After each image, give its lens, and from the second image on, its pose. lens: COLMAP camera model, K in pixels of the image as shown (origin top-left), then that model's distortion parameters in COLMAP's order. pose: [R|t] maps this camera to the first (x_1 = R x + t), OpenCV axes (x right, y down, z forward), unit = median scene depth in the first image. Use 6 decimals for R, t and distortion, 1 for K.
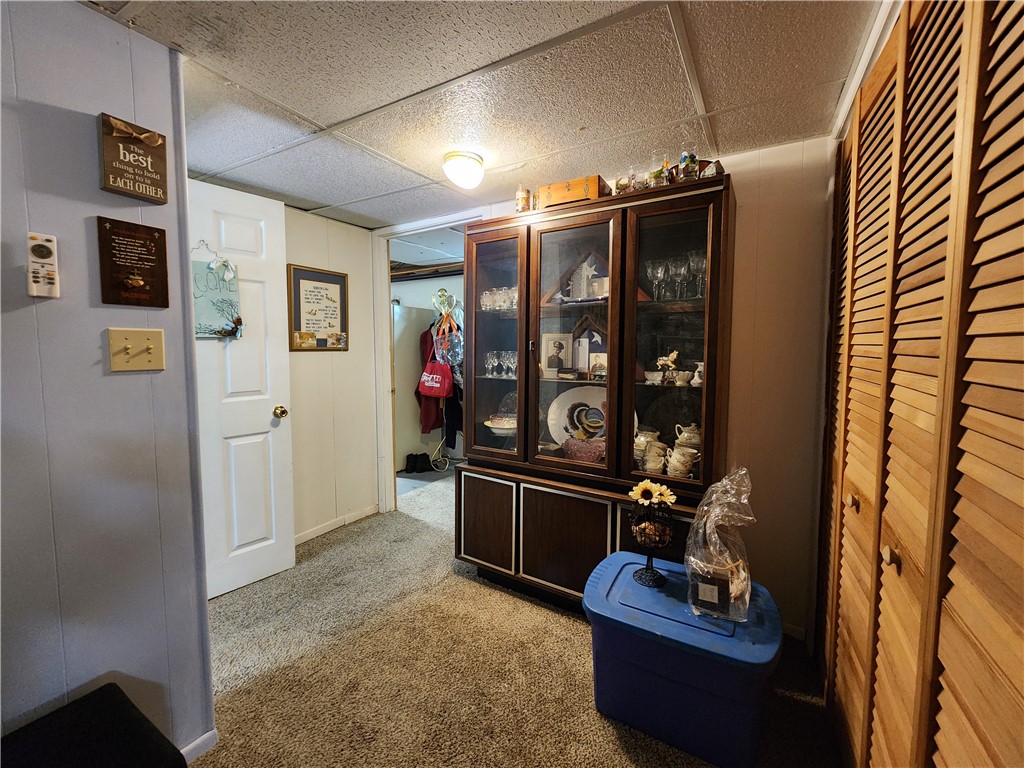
lens RADIAL K [[422.0, 0, 511.6], [0, 422.0, 379.2], [0, 0, 1]] dist [-0.002532, 0.000426]
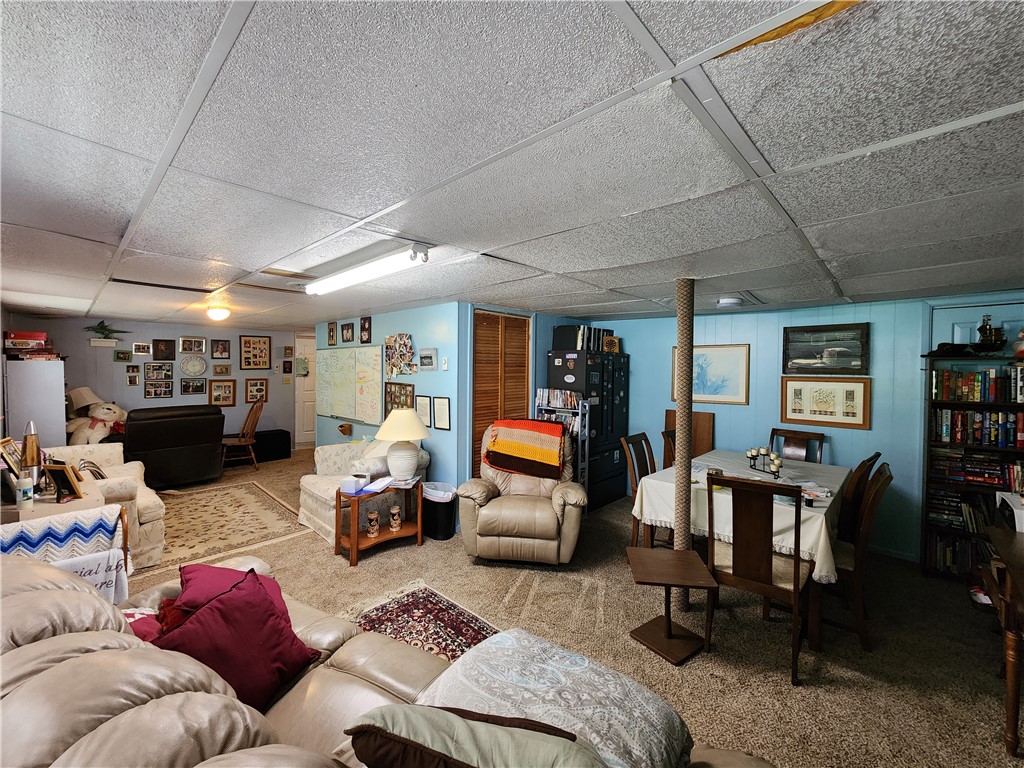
lens RADIAL K [[422.0, 0, 510.9], [0, 422.0, 378.9], [0, 0, 1]] dist [-0.002532, 0.000426]
pose [[0.976090, 0.011859, -0.217042, 3.841617], [-0.022945, 0.998553, -0.048628, 0.143872], [0.216151, 0.052445, 0.974950, -4.545974]]
